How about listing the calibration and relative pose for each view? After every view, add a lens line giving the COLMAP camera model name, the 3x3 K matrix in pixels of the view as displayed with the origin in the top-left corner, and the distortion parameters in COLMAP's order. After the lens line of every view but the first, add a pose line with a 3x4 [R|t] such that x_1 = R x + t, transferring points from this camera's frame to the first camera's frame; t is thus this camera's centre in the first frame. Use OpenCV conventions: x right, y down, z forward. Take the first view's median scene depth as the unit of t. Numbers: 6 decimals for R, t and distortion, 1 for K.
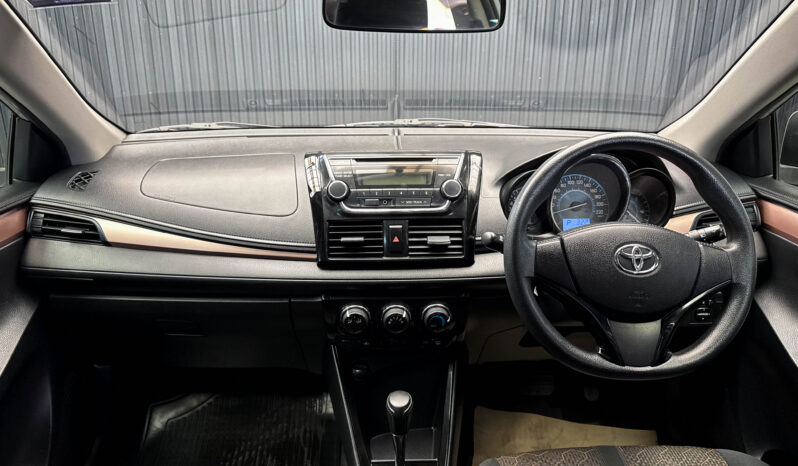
lens RADIAL K [[532.6, 0, 399.0], [0, 532.6, 233.0], [0, 0, 1]] dist [-0.000538, -0.001809]
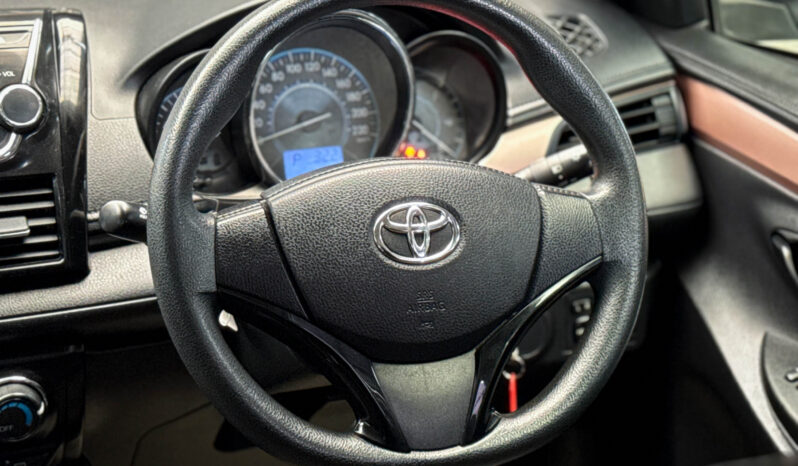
lens RADIAL K [[1810.4, 0, 385.8], [0, 1810.4, 232.6], [0, 0, 1]] dist [0.026513, 0.455206]
pose [[0.955344, -0.096716, 0.279219, -0.036847], [0.084611, 0.994889, 0.055114, -0.037854], [-0.283122, -0.029028, 0.958645, -0.485763]]
